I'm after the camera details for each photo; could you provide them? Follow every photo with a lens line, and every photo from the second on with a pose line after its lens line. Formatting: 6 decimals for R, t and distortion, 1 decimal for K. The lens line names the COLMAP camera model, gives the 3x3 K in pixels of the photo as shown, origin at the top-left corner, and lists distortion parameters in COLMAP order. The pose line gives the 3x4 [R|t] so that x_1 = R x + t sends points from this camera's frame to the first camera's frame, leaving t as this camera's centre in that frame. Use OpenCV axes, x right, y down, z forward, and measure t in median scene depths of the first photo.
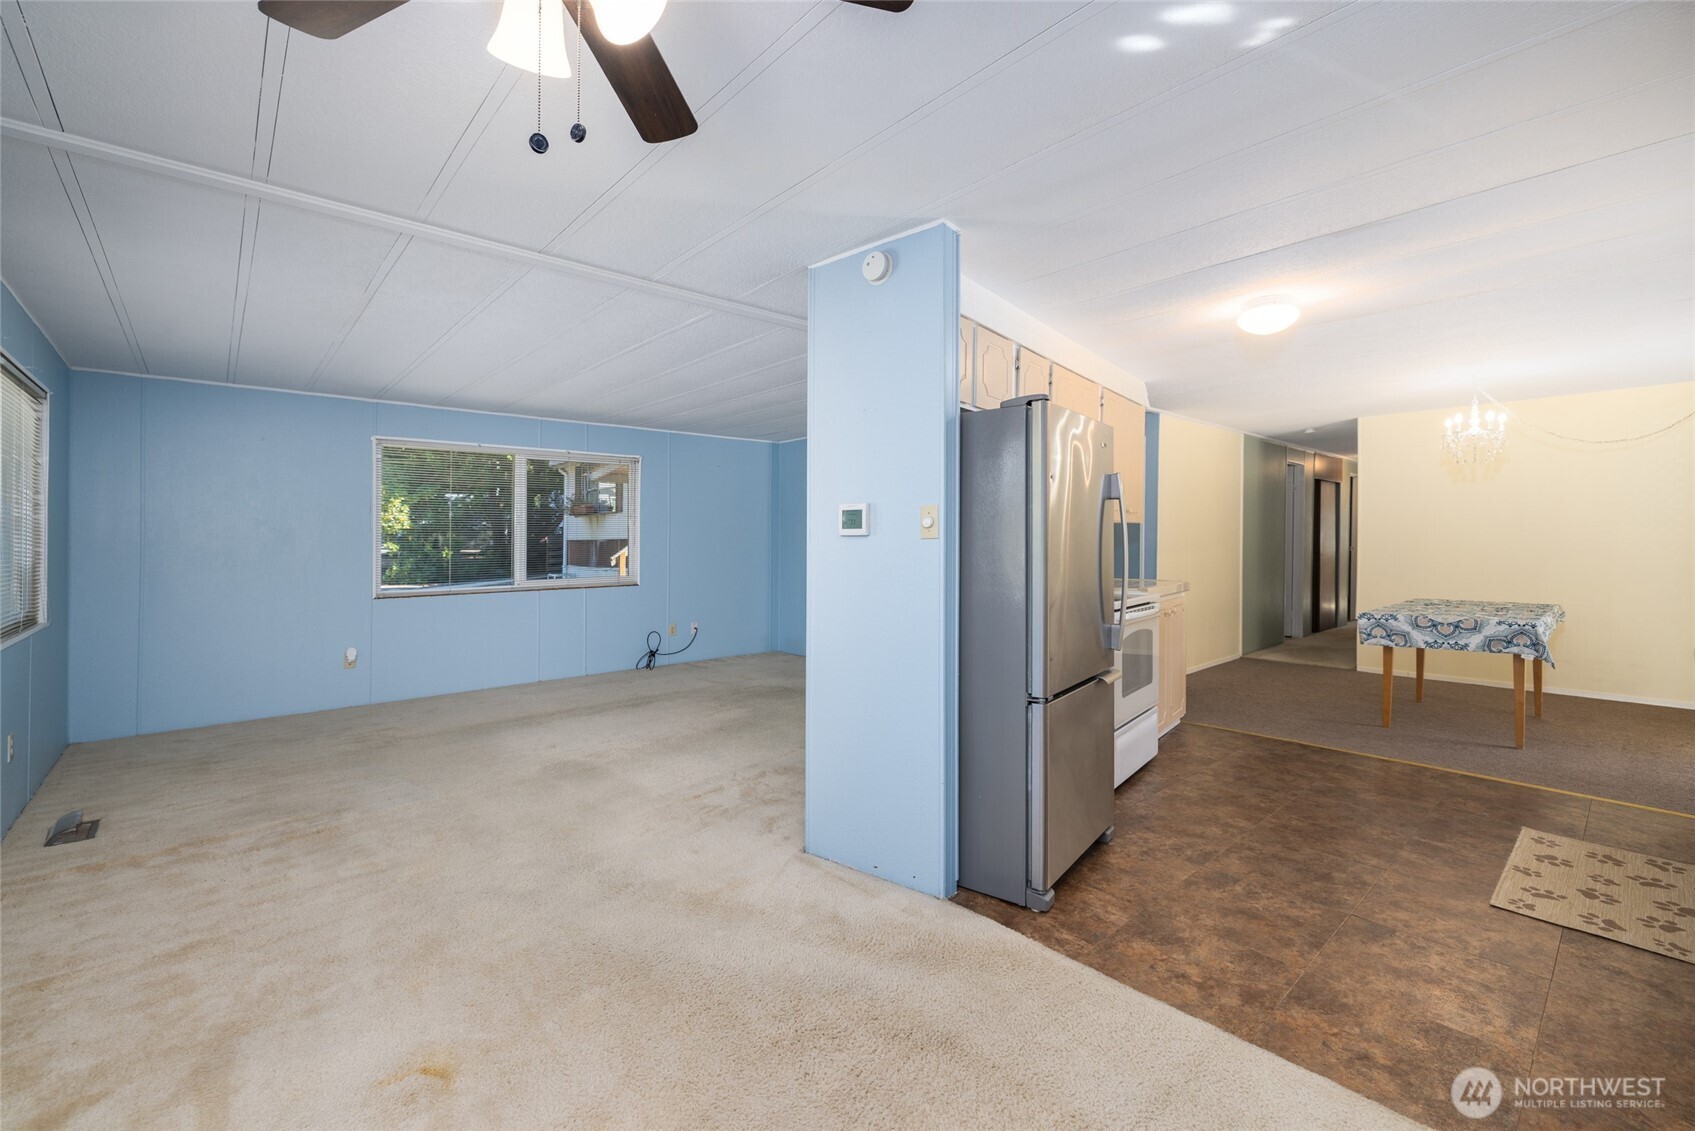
lens RADIAL K [[722.4, 0, 846.2], [0, 722.4, 548.2], [0, 0, 1]] dist [-0.000070, 0.000371]
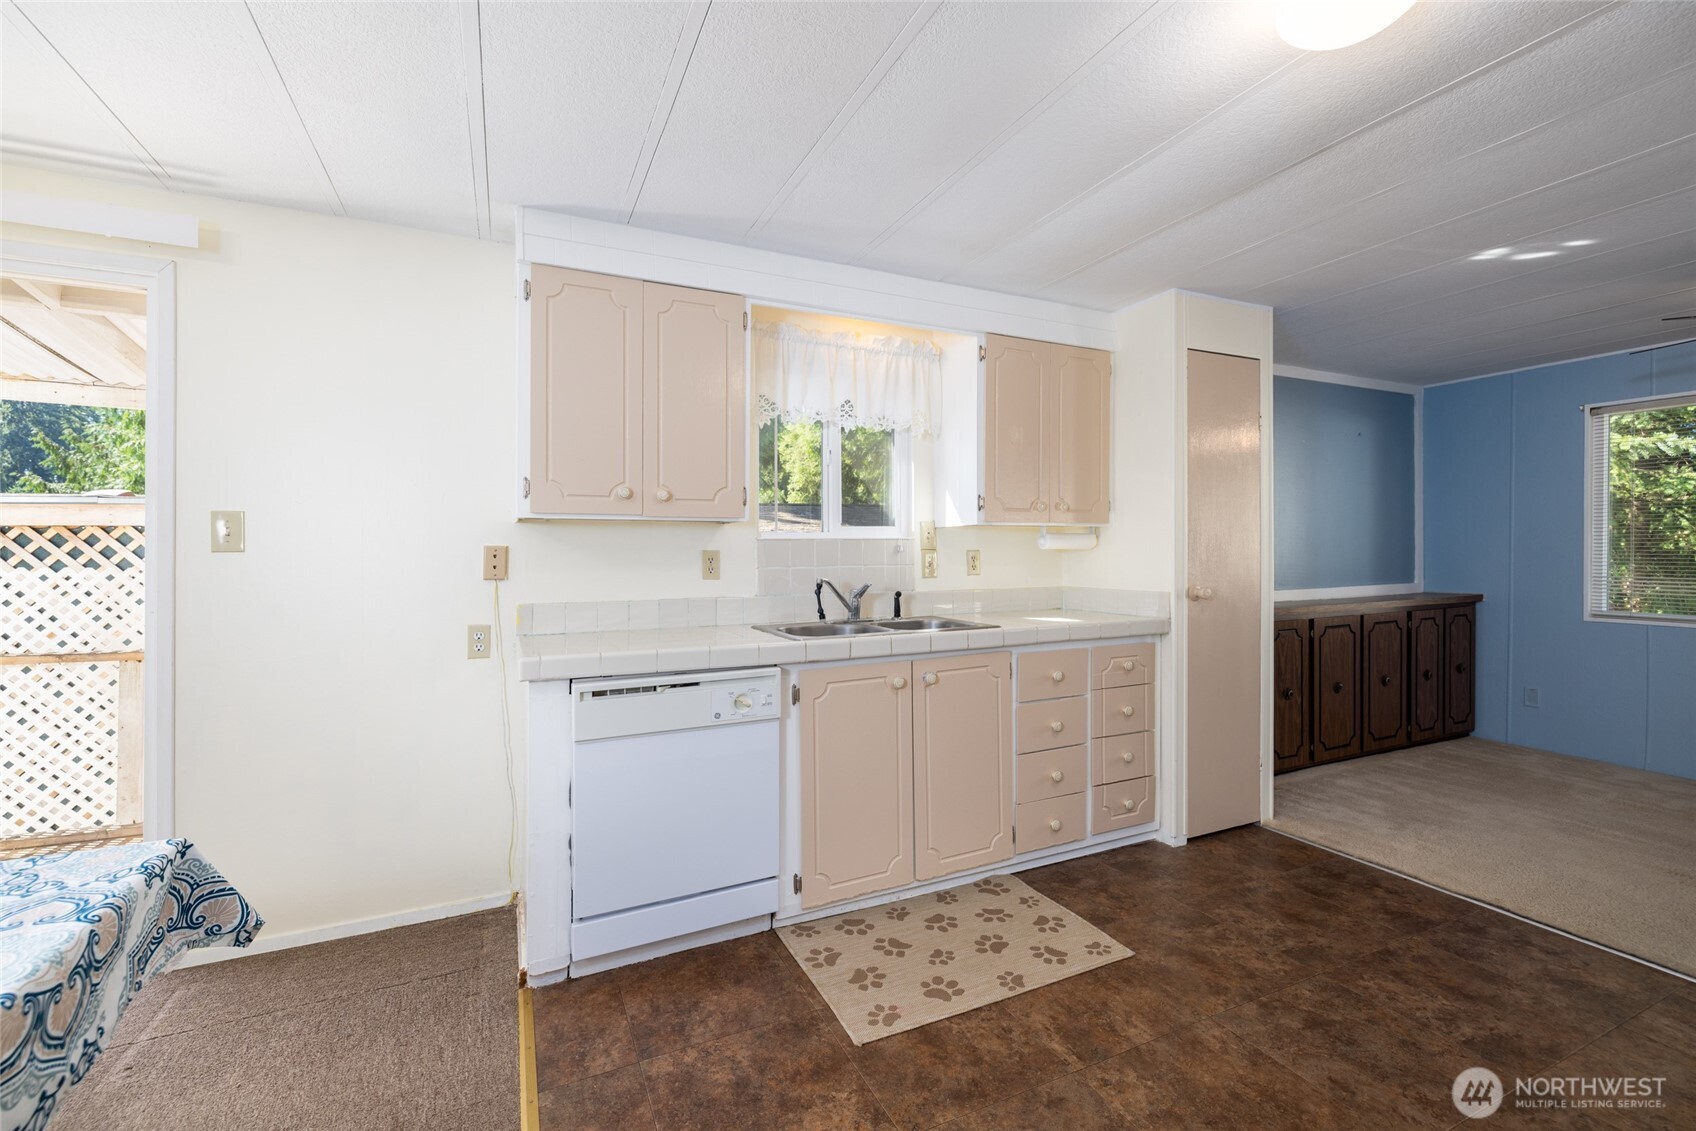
lens RADIAL K [[722.8, 0, 846.7], [0, 722.8, 548.1], [0, 0, 1]] dist [-0.000070, 0.000371]
pose [[-0.958553, 0.006738, 0.284835, 0.970737], [0.009070, 0.999935, 0.006869, -0.022048], [-0.284770, 0.009168, -0.958552, 1.950267]]
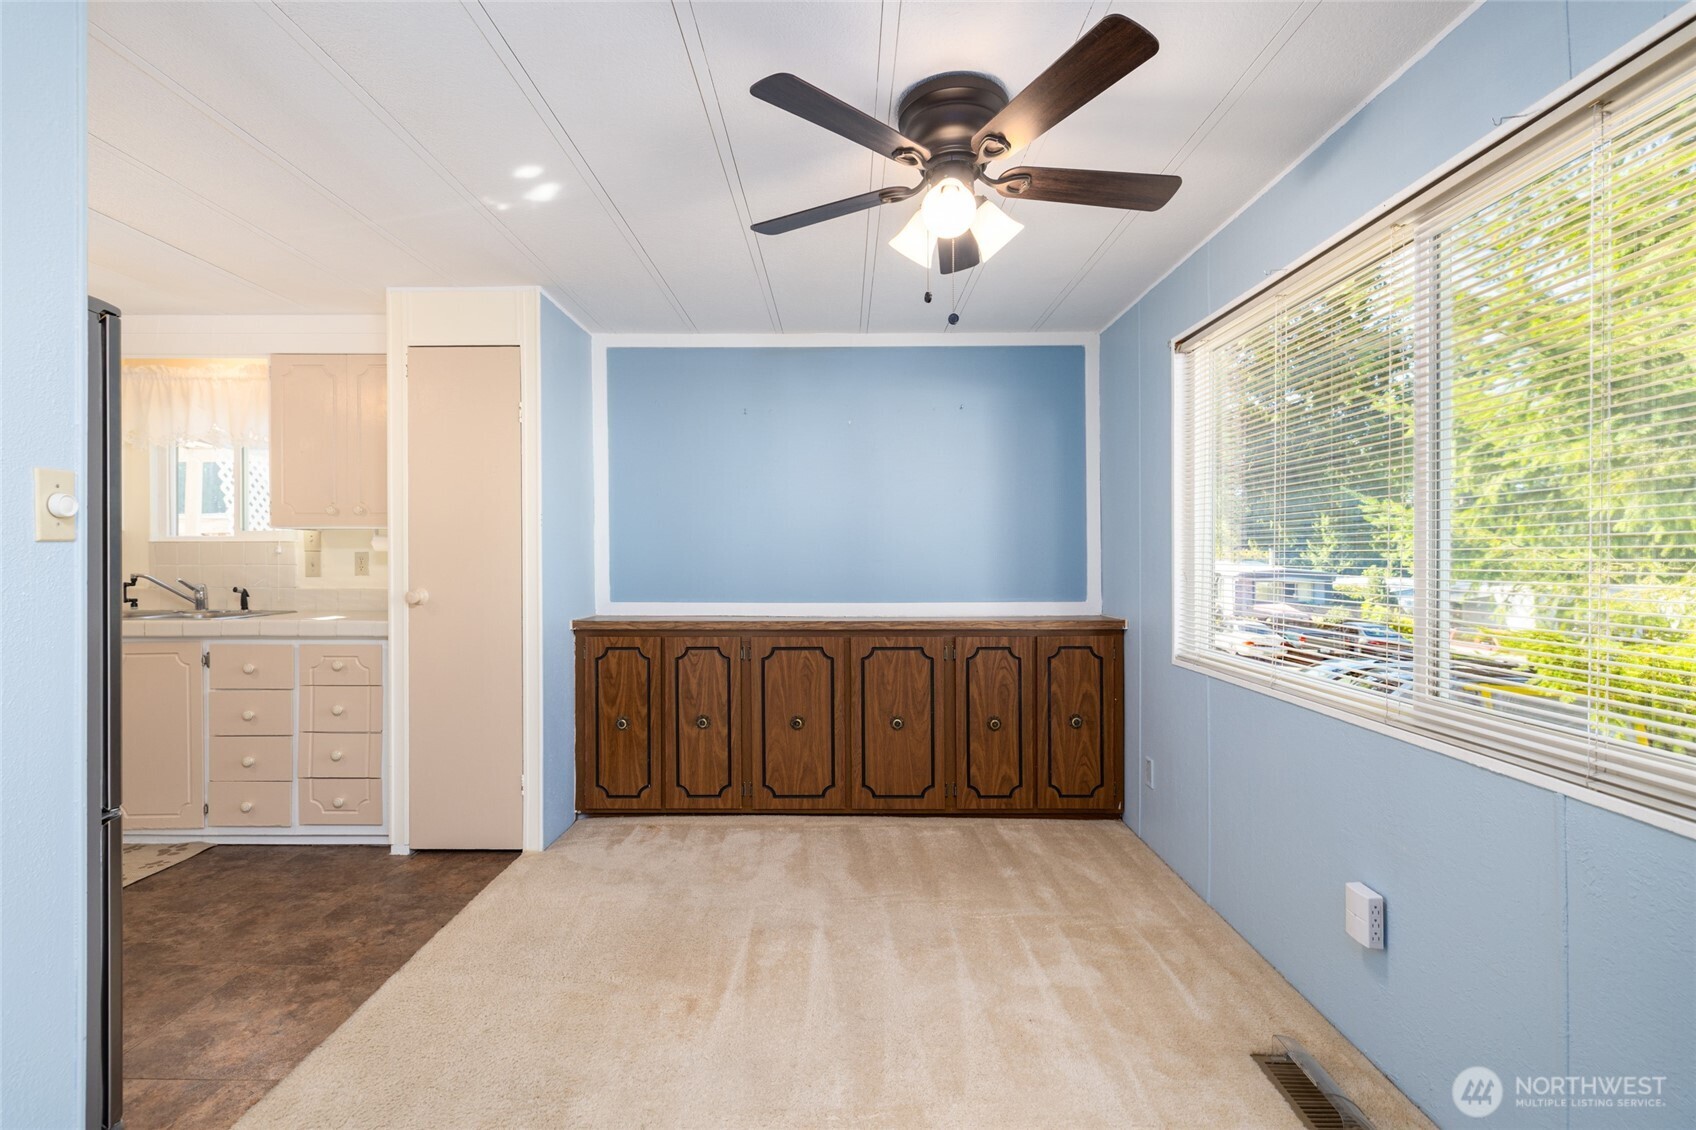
lens RADIAL K [[743.9, 0, 846.3], [0, 743.9, 550.7], [0, 0, 1]] dist [0.000856, 0.000234]
pose [[-0.742533, 0.003100, 0.669802, -0.604112], [0.005448, 0.999984, 0.001412, -0.005509], [-0.669787, 0.004697, -0.742538, 1.033068]]
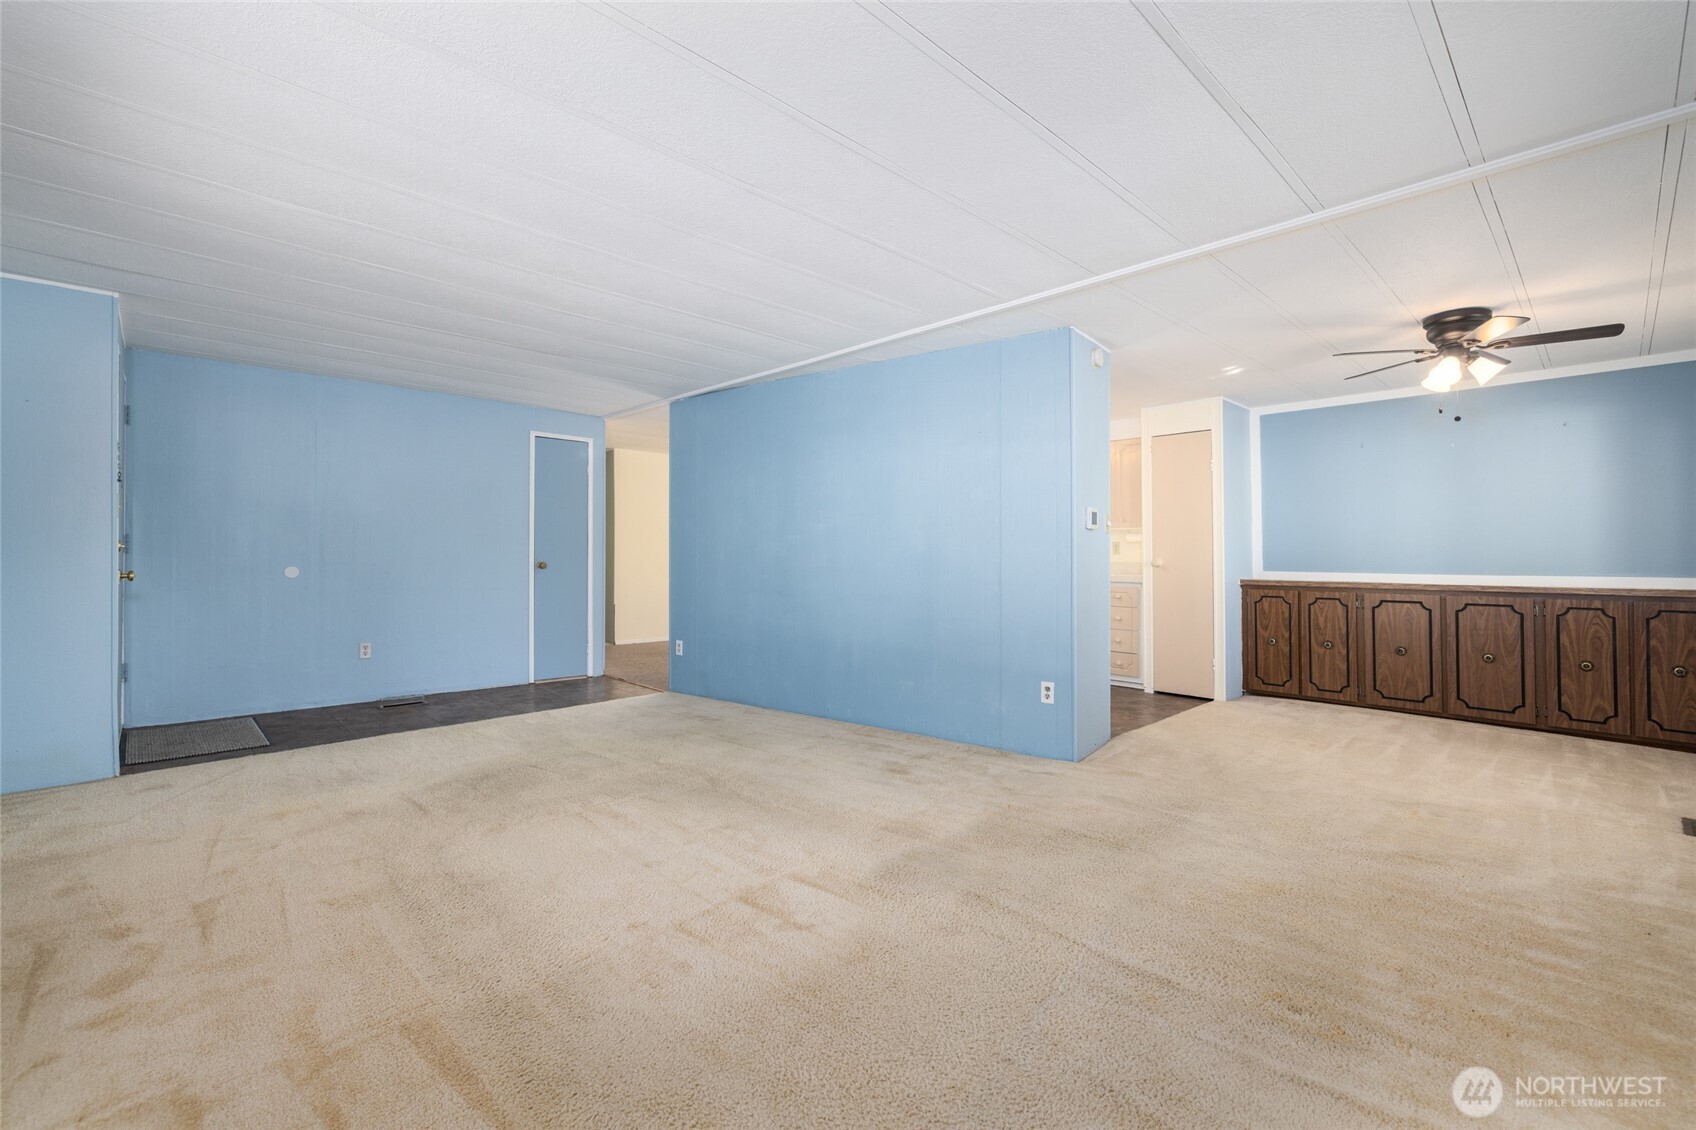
lens RADIAL K [[722.8, 0, 846.7], [0, 722.8, 547.6], [0, 0, 1]] dist [-0.000070, 0.000371]
pose [[-0.028107, 0.009761, 0.999557, -1.594107], [0.005253, 0.999940, -0.009617, 0.035744], [-0.999591, 0.004981, -0.028156, 1.679843]]
